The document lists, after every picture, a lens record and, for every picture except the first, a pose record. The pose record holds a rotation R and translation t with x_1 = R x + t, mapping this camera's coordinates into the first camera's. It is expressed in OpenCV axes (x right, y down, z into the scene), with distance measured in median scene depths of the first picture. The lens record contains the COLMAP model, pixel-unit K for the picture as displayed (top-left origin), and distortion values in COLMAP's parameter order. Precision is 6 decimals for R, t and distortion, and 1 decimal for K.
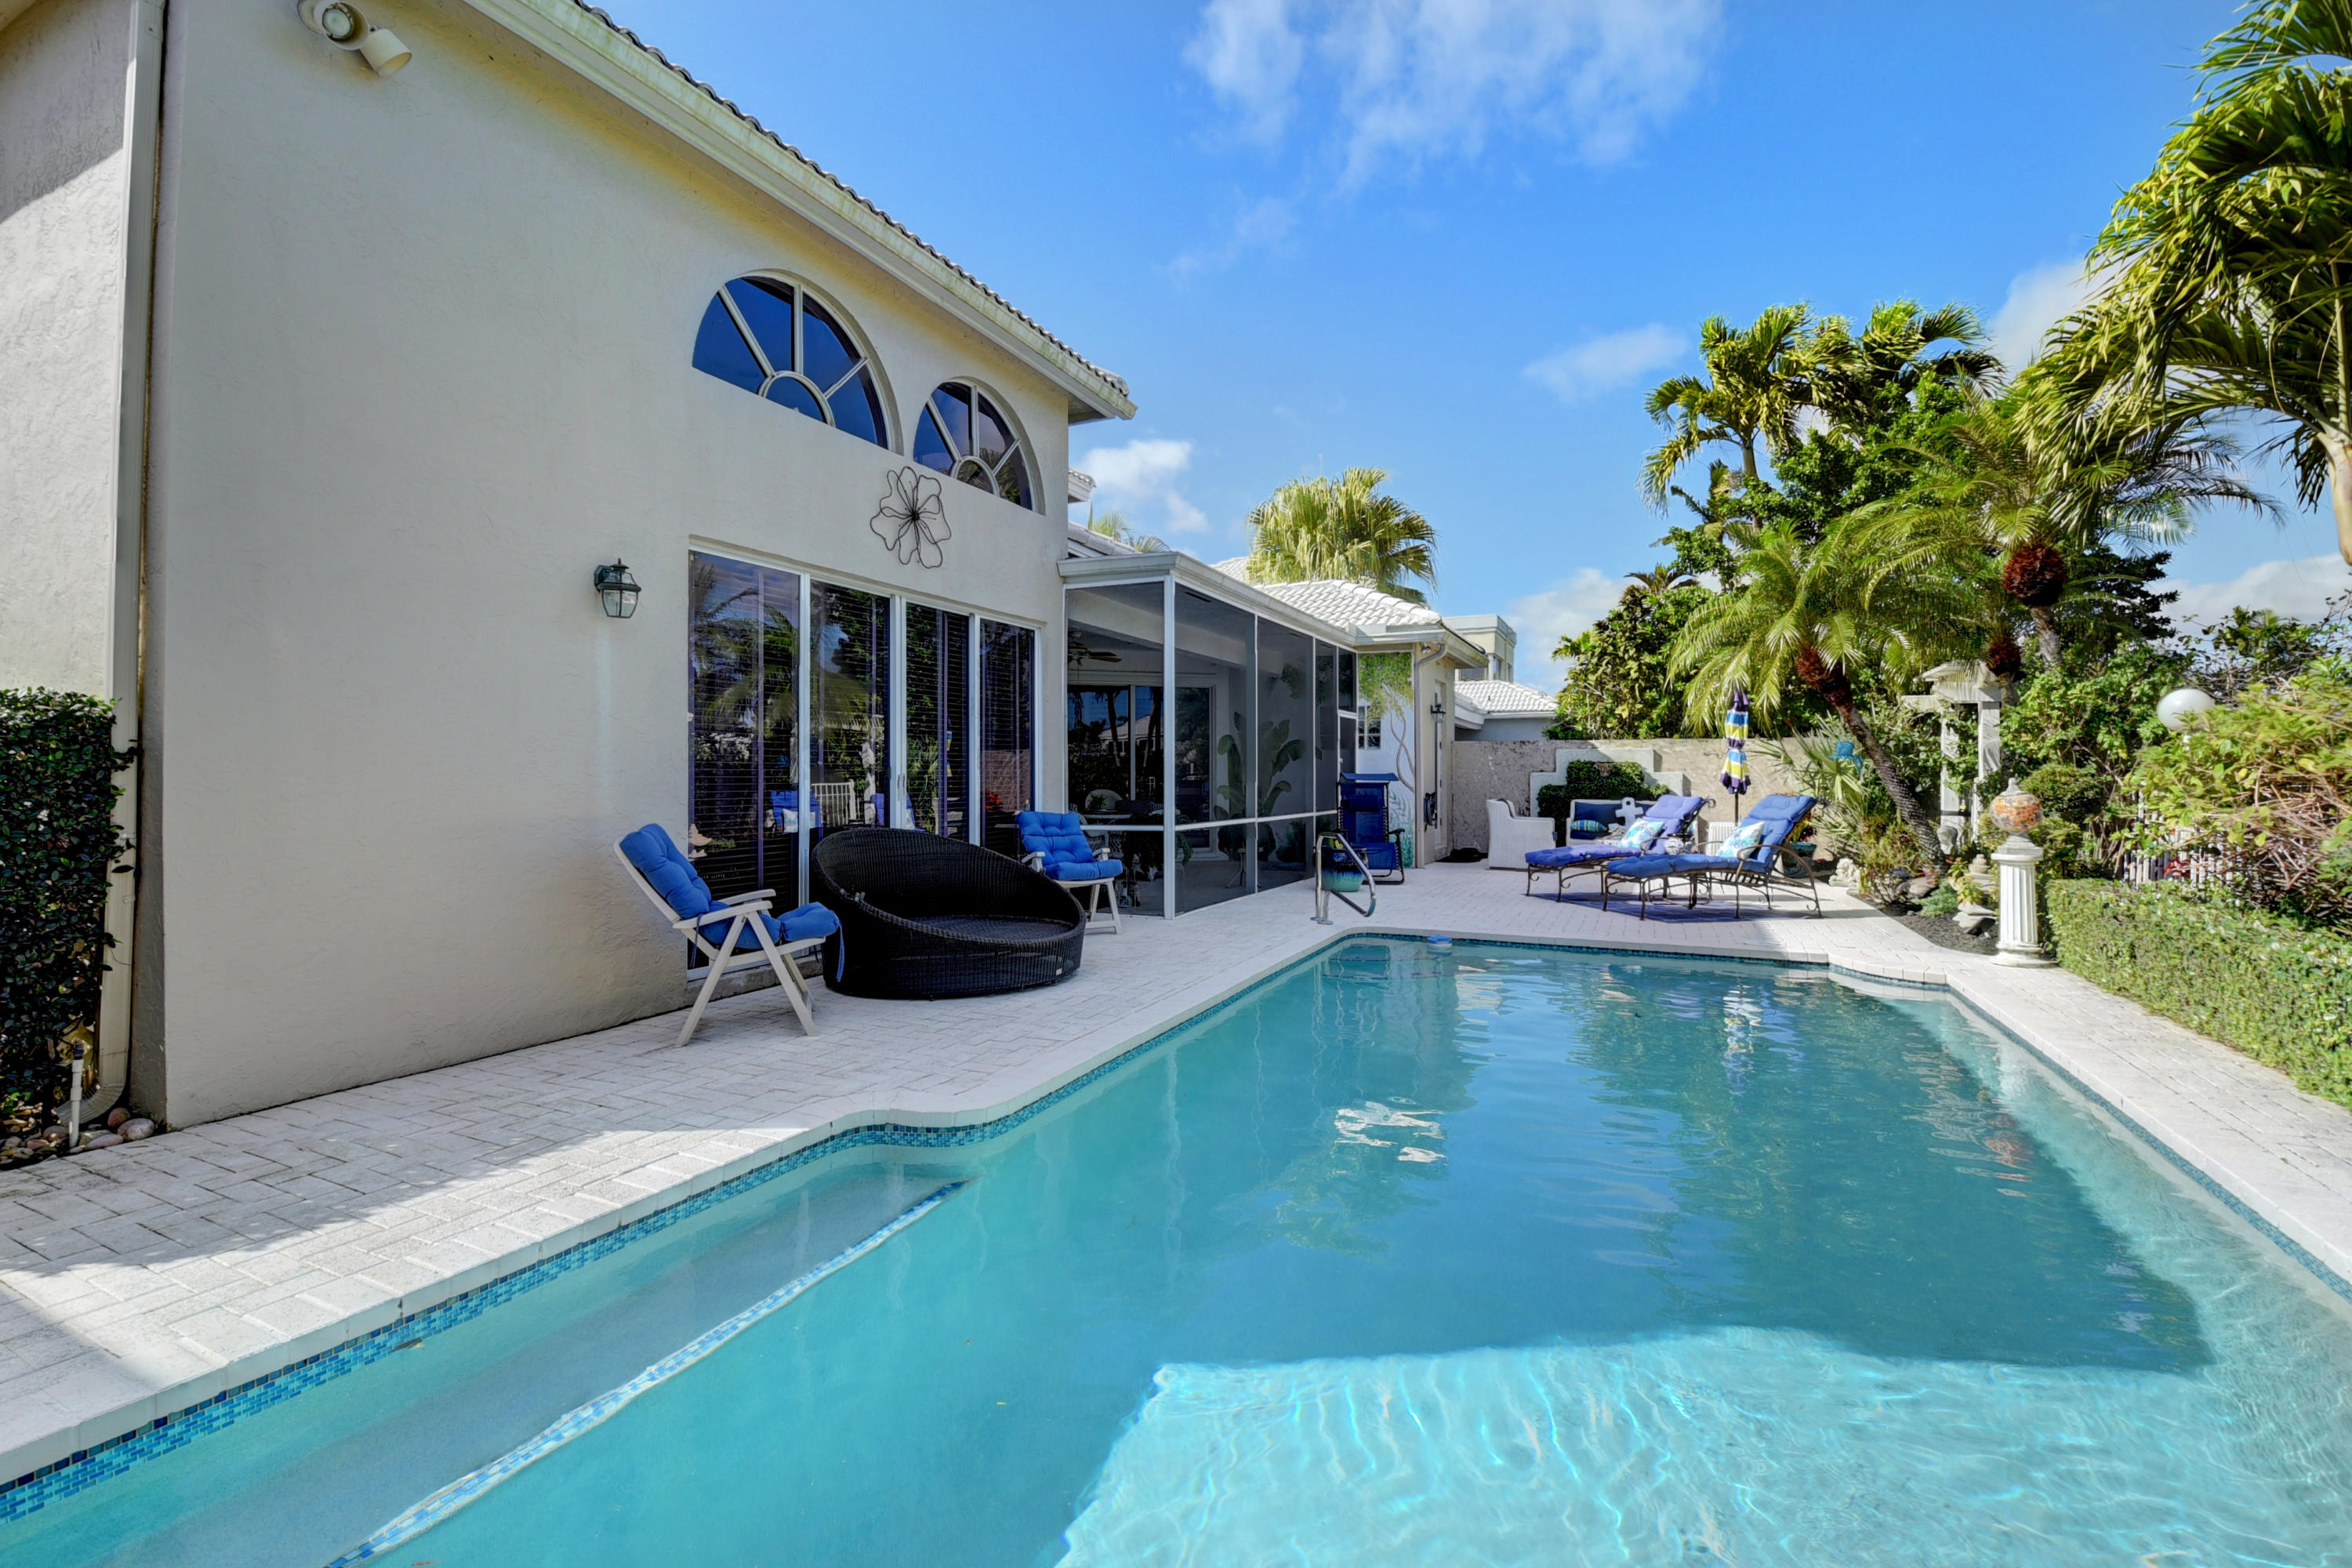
lens RADIAL K [[1045.8, 0, 1179.0], [0, 1045.8, 763.7], [0, 0, 1]] dist [0.021786, -0.029385]
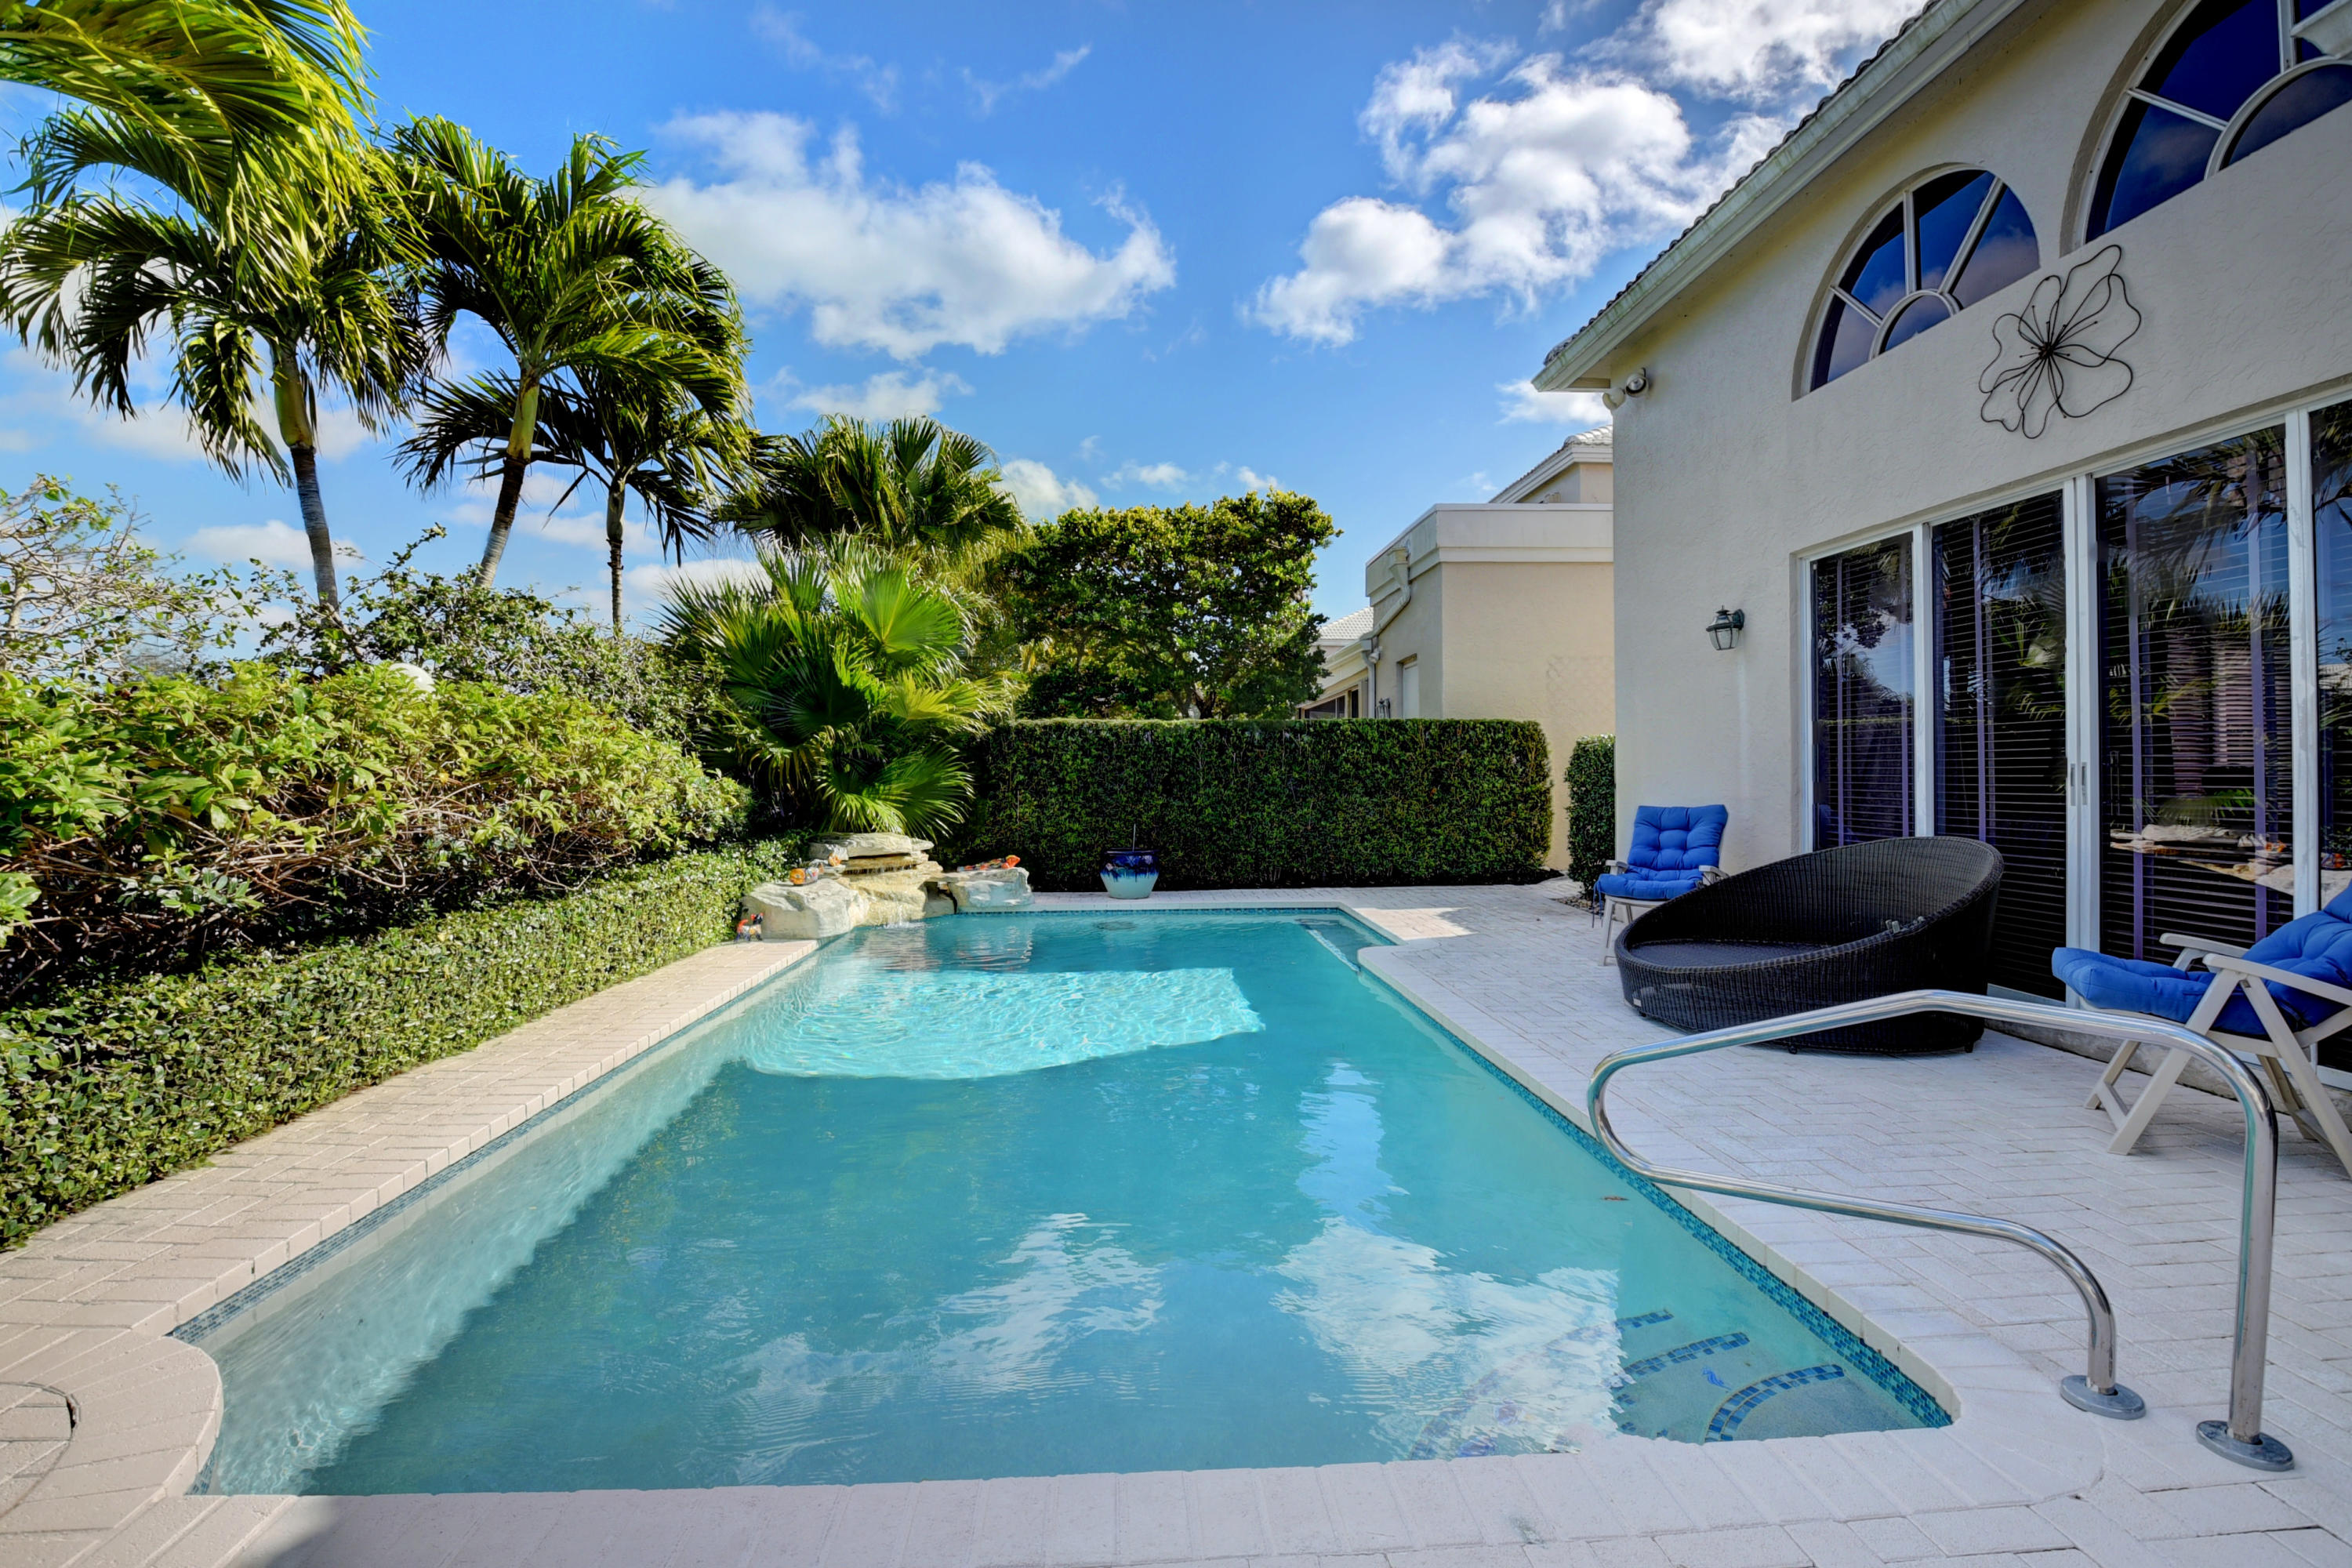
lens RADIAL K [[1045.8, 0, 1179.0], [0, 1045.8, 763.7], [0, 0, 1]] dist [0.021786, -0.029385]
pose [[-0.890684, 0.004108, -0.454605, 0.390242], [0.010258, 0.999886, -0.011063, 0.008234], [0.454508, -0.014517, -0.890624, 1.039401]]
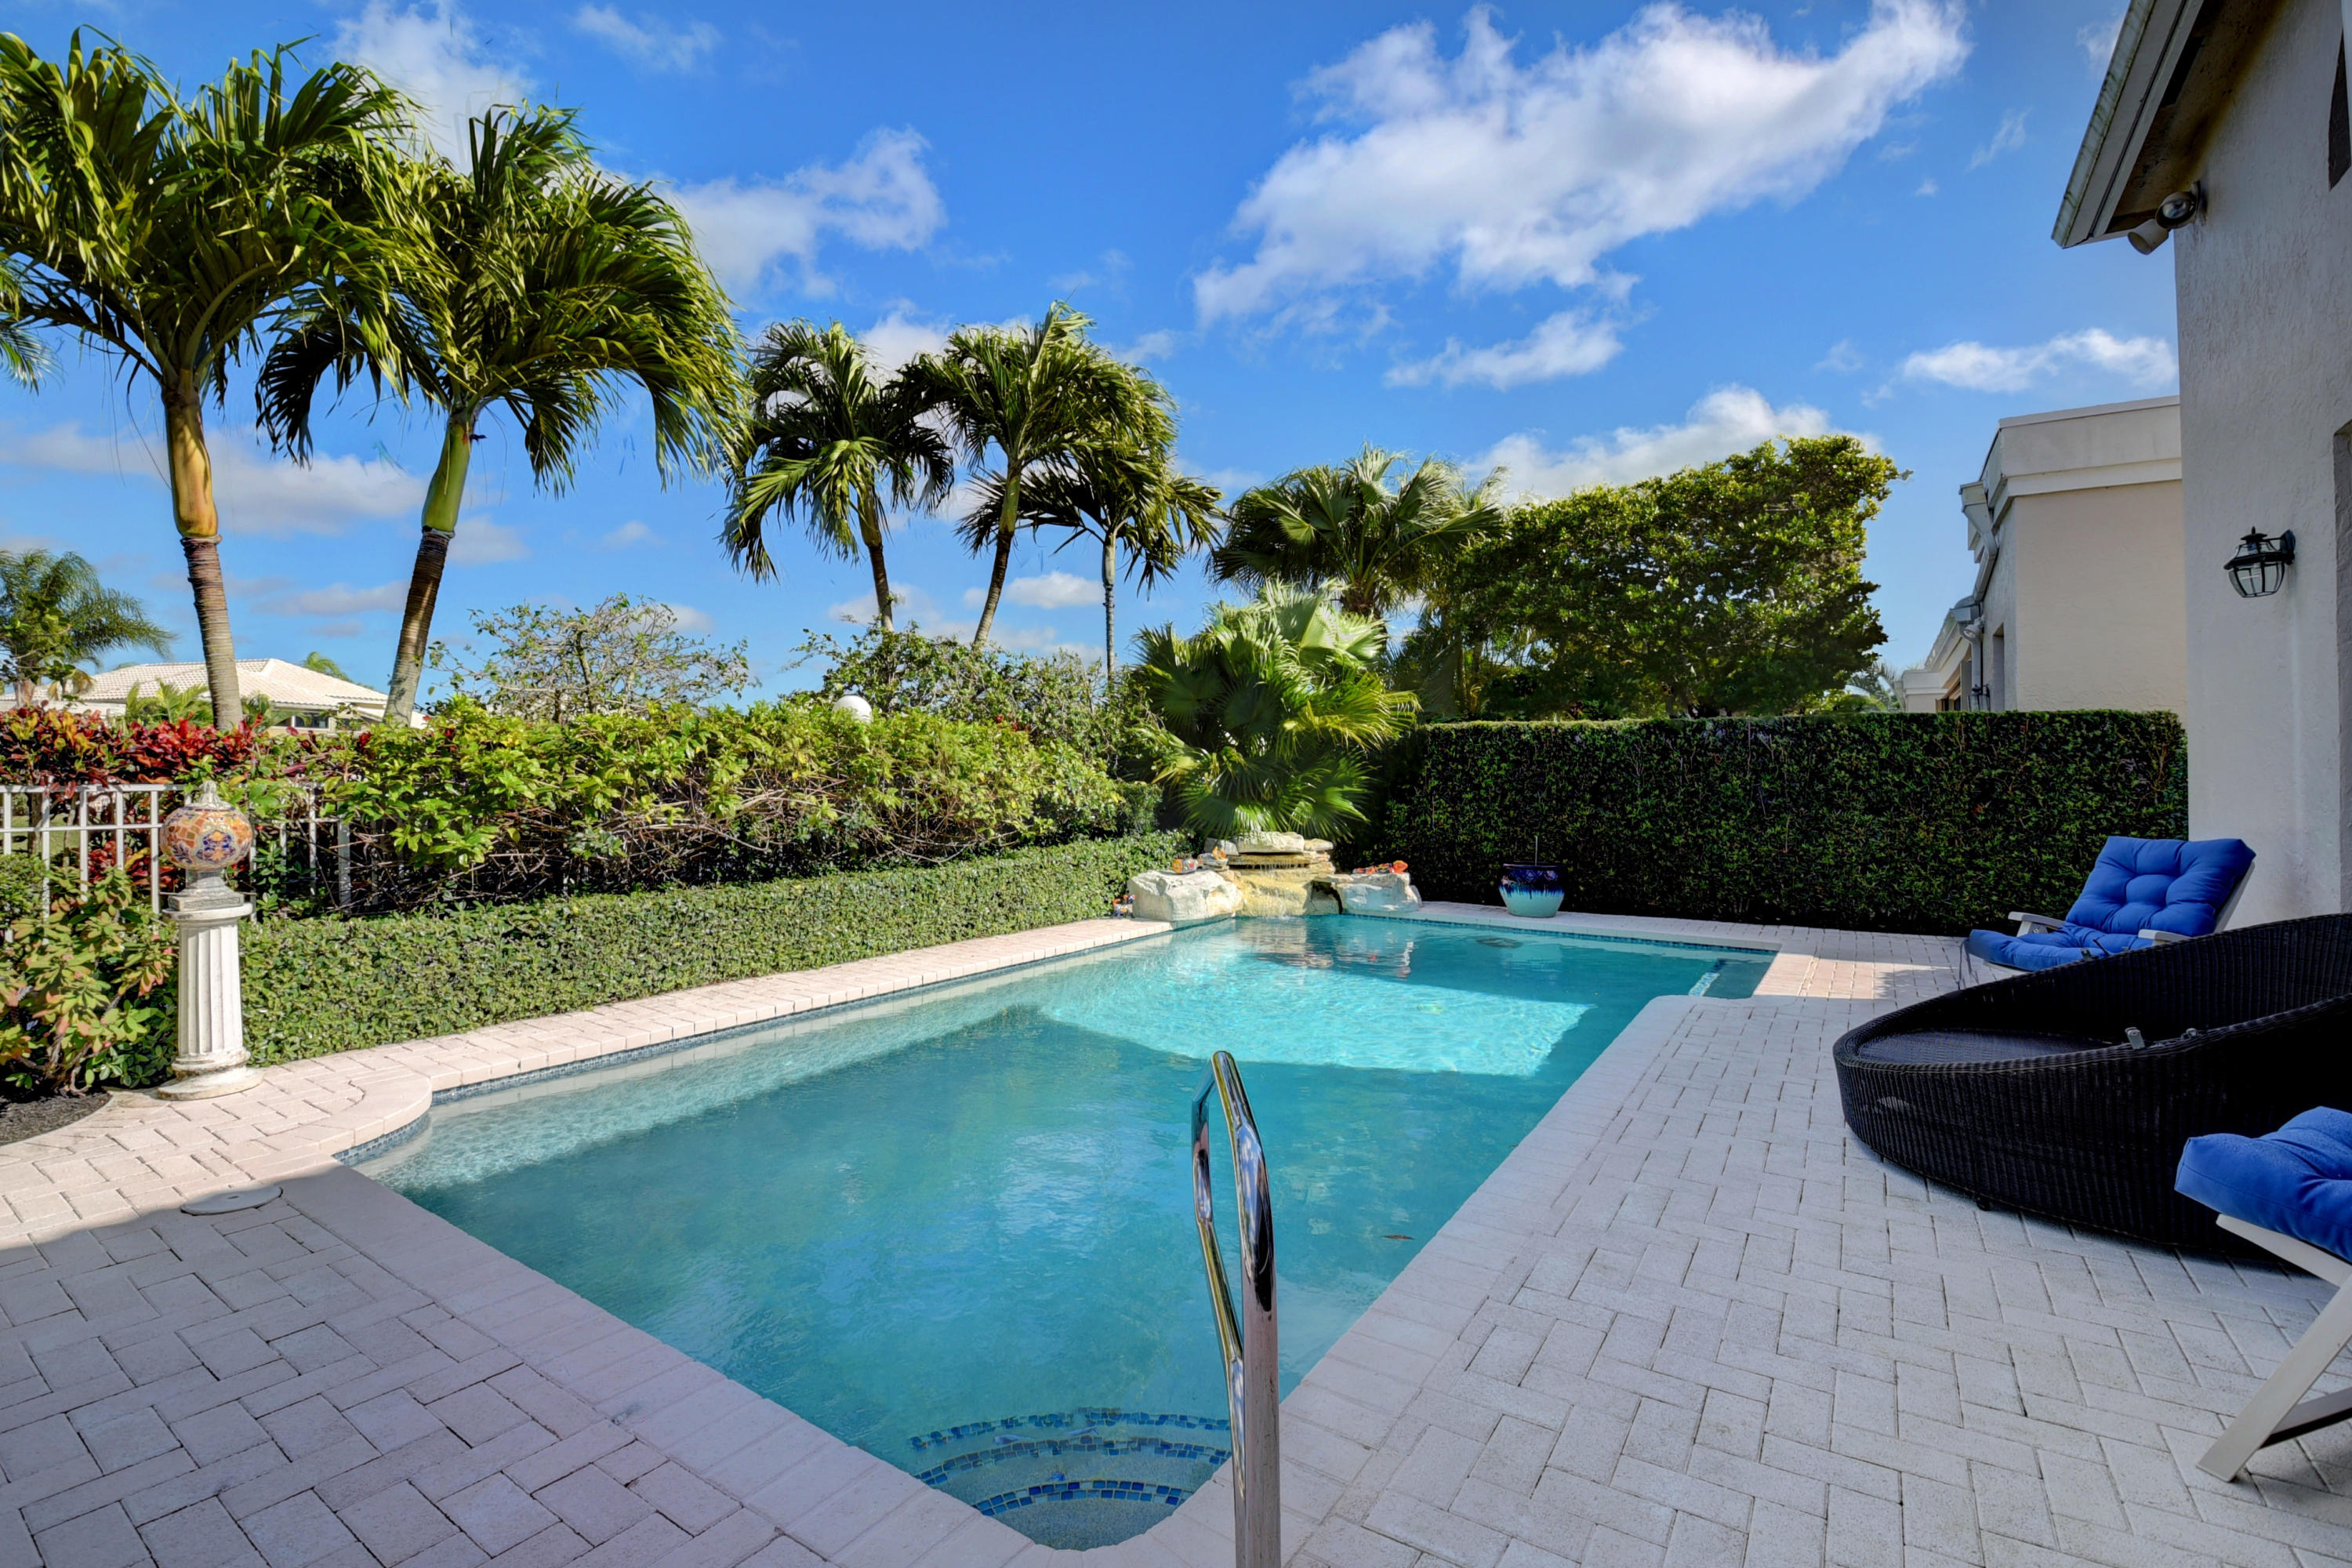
lens RADIAL K [[1041.5, 0, 1117.1], [0, 1041.5, 775.3], [0, 0, 1]] dist [-0.046170, 0.000580]
pose [[-0.976907, -0.003338, 0.213639, 0.107557], [-0.004674, 0.999973, -0.005745, 0.008765], [-0.213614, -0.006611, -0.976896, 1.093299]]
